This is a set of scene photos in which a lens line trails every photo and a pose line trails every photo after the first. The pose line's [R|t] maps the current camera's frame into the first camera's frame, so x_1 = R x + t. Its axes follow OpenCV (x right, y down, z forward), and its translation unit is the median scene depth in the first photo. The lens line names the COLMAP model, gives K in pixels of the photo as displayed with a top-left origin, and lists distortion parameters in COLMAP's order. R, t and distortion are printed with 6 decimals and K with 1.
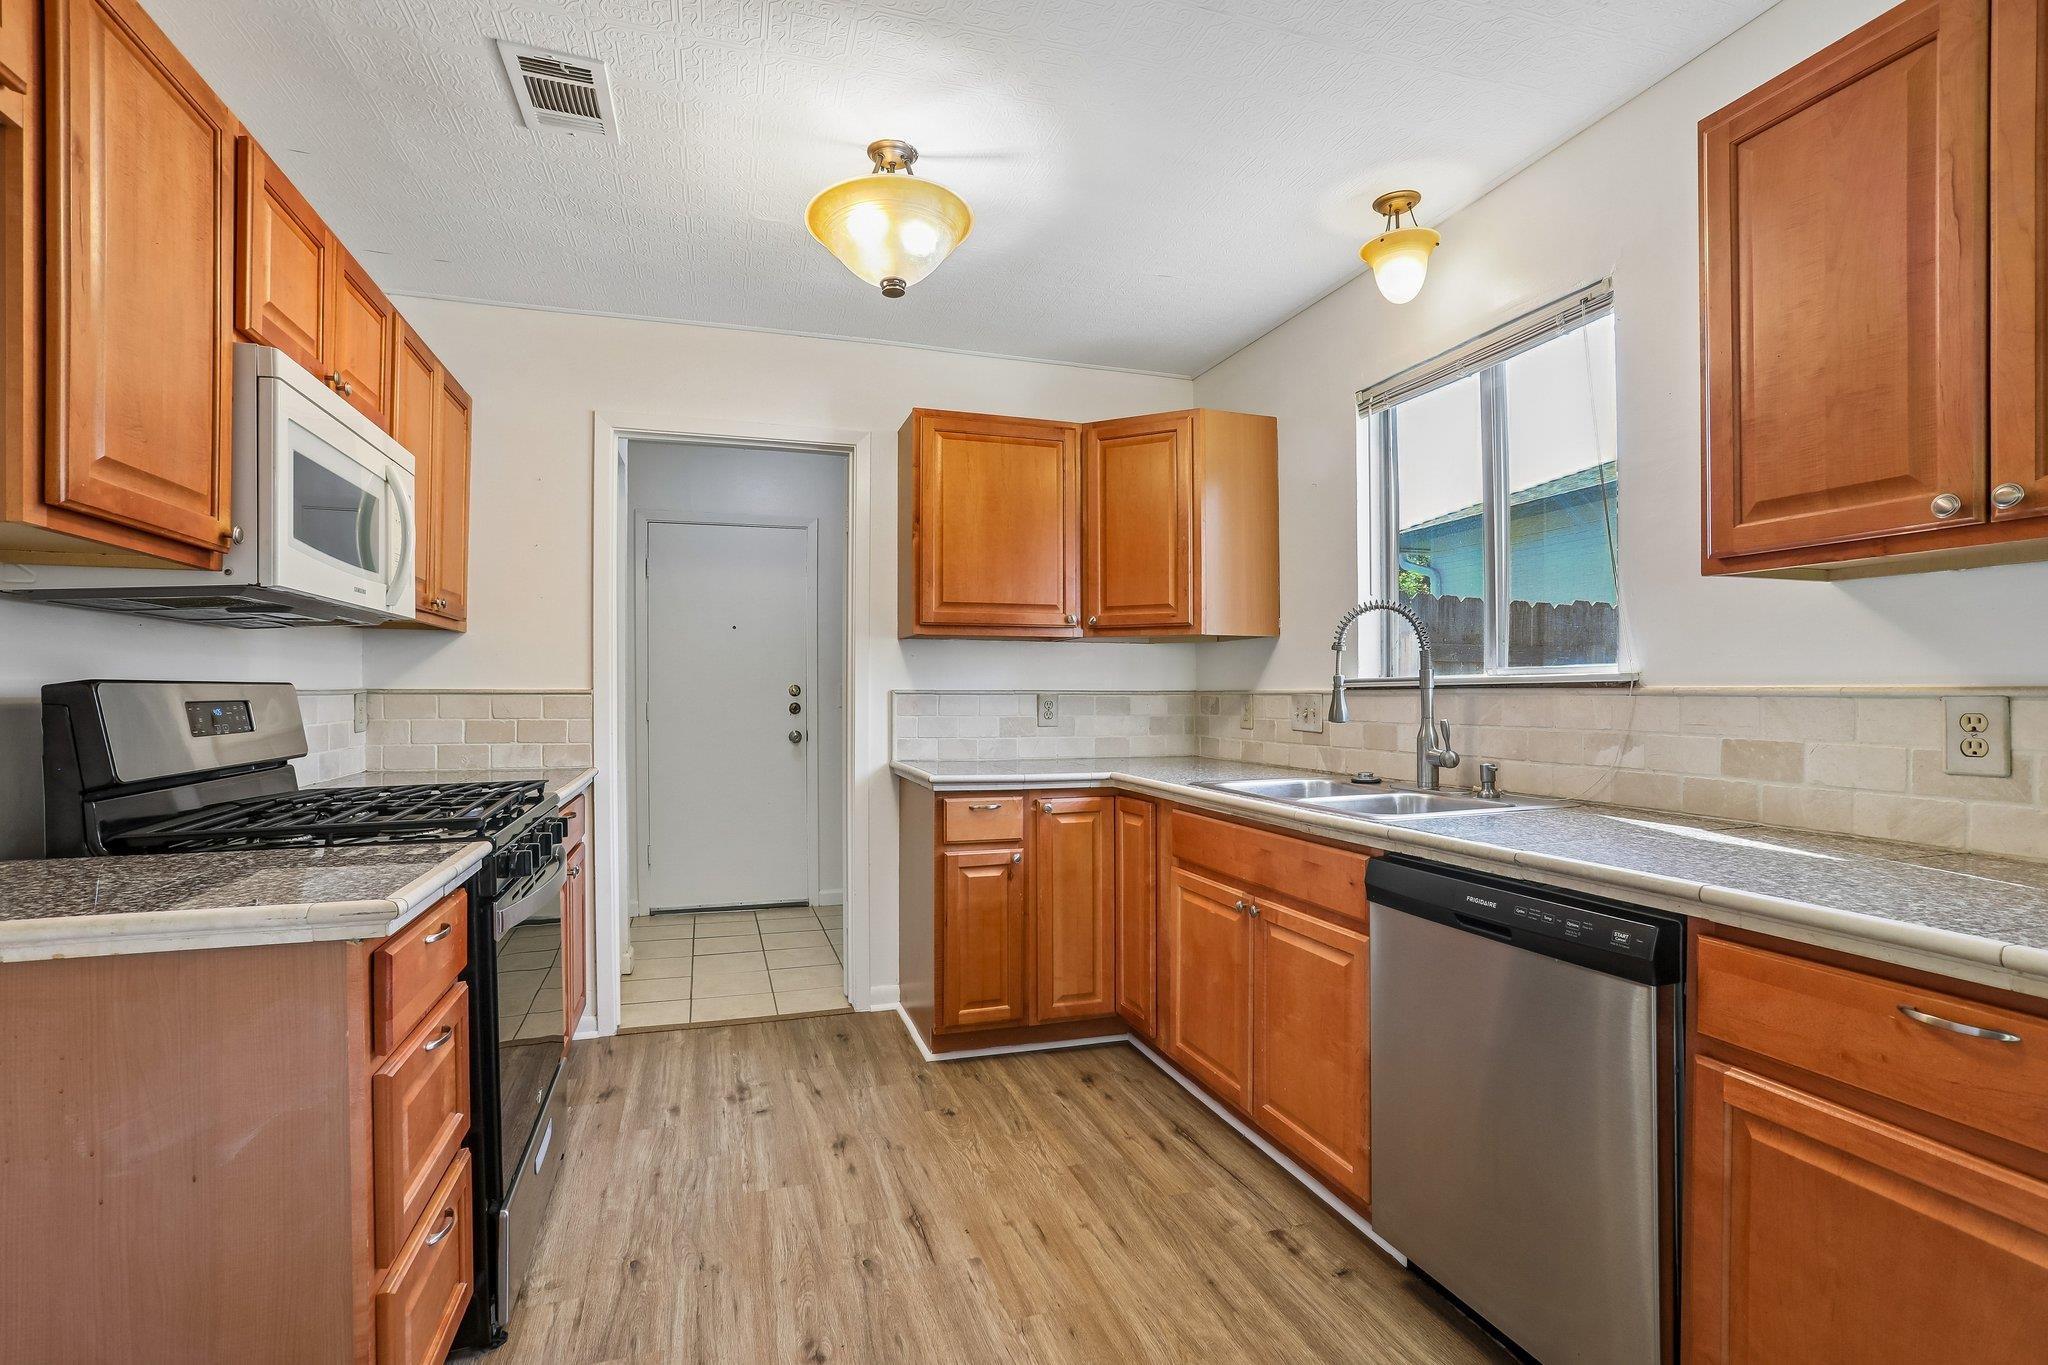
lens RADIAL K [[947.7, 0, 997.2], [0, 947.7, 682.5], [0, 0, 1]] dist [-0.068928, 0.031549]
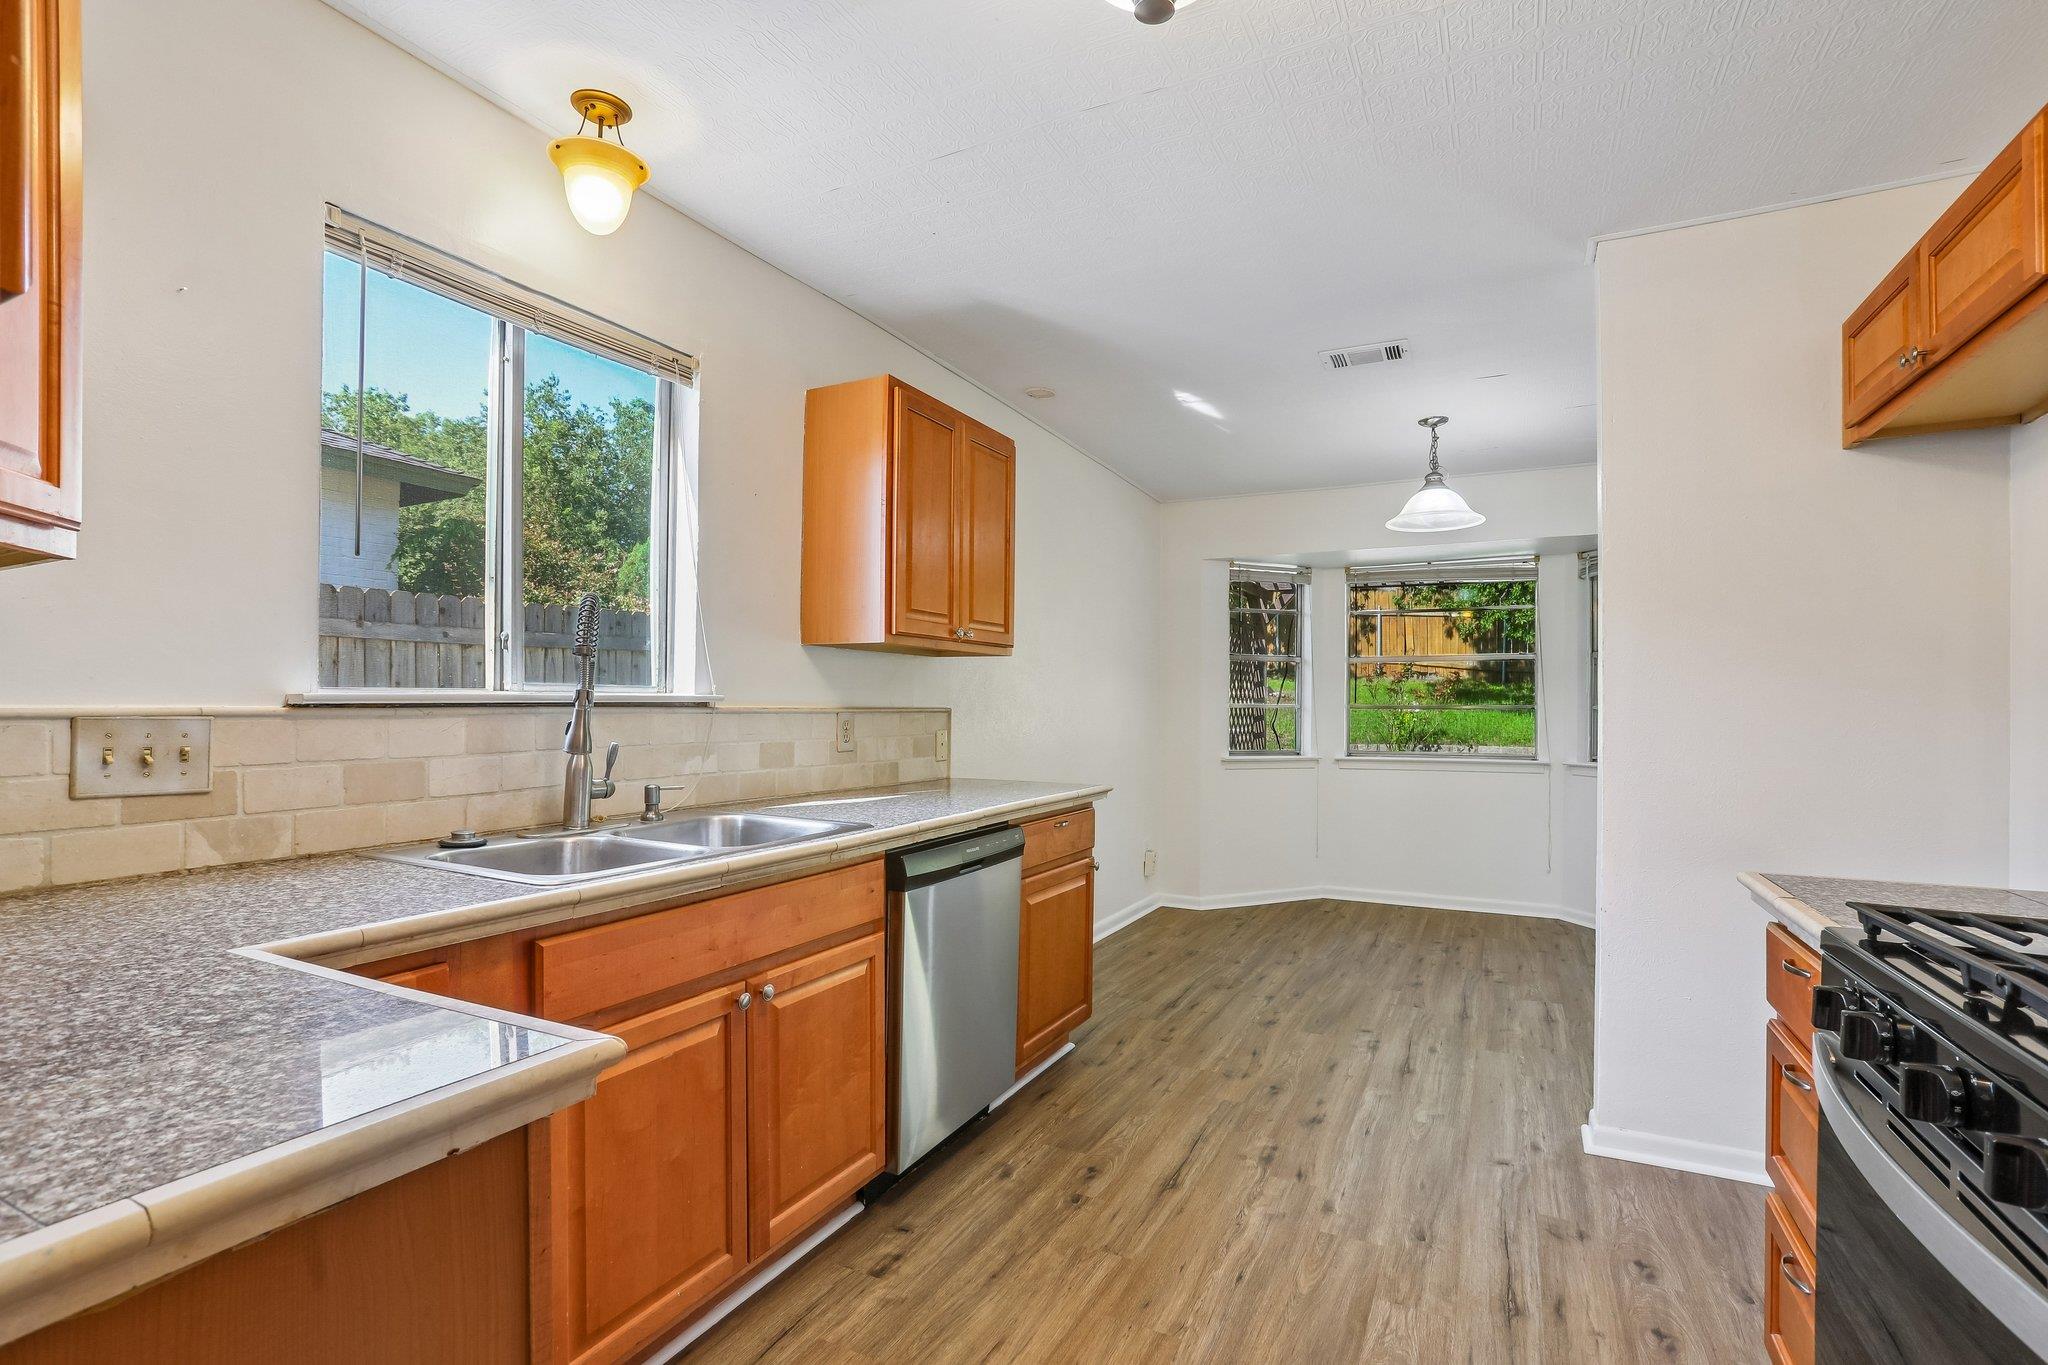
lens RADIAL K [[946.6, 0, 1037.6], [0, 946.6, 716.7], [0, 0, 1]] dist [-0.056685, 0.033016]
pose [[-0.727835, -0.007474, 0.685711, -0.450714], [-0.008947, 0.999959, 0.001403, 0.011488], [-0.685694, -0.005114, -0.727872, 1.495329]]
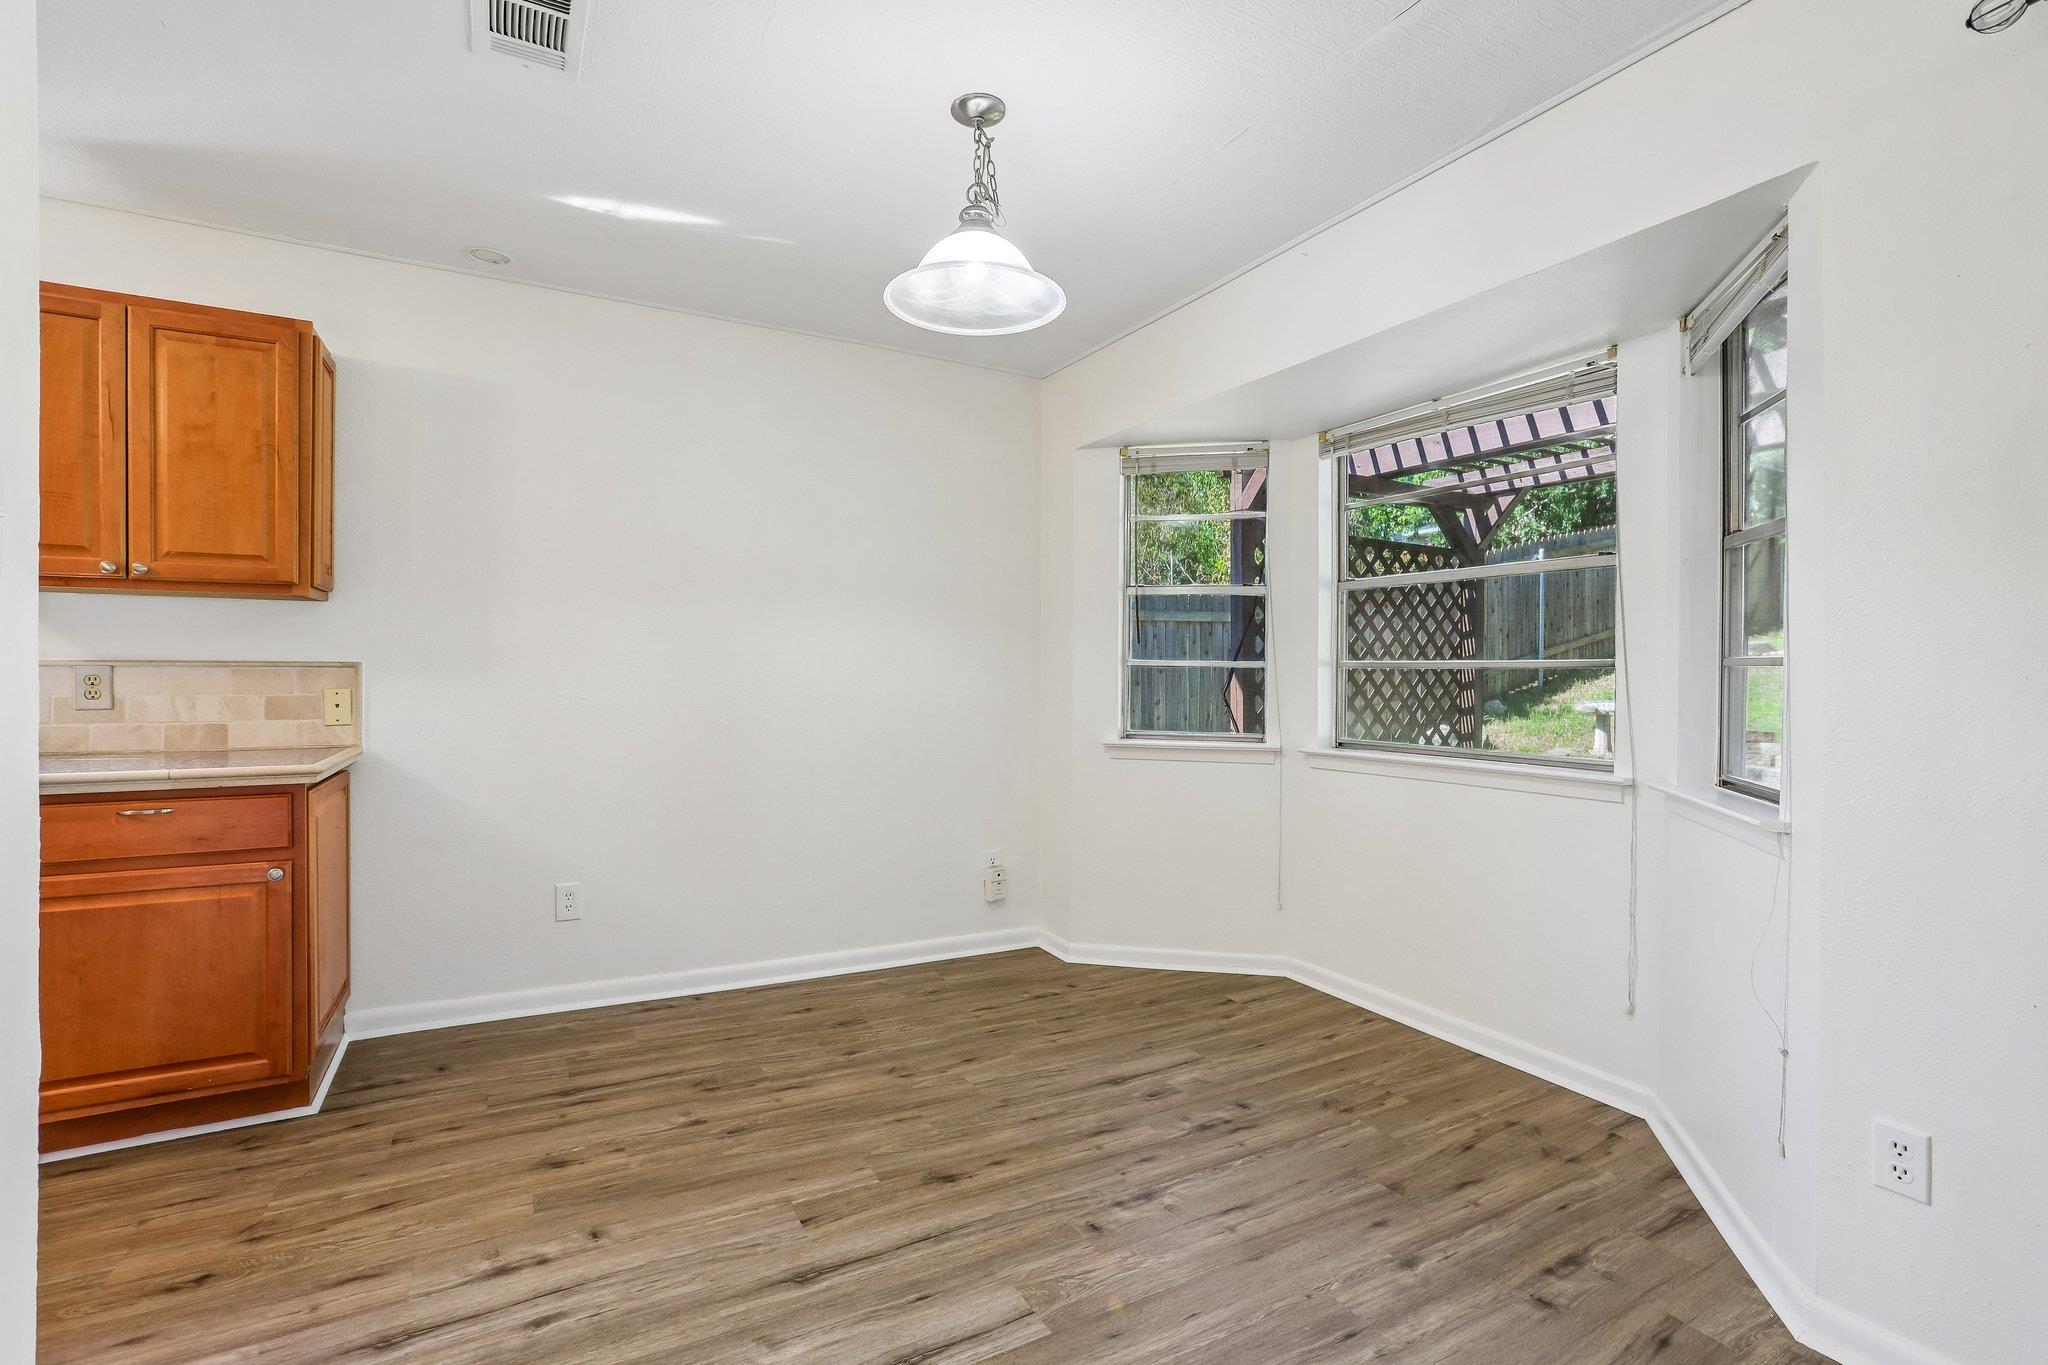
lens RADIAL K [[937.6, 0, 1026.1], [0, 937.6, 685.4], [0, 0, 1]] dist [-0.070590, 0.032328]
pose [[-0.205446, -0.014867, 0.978556, -0.698152], [-0.014380, 0.999823, 0.012171, 0.003761], [-0.978563, -0.011572, -0.205623, -0.291546]]
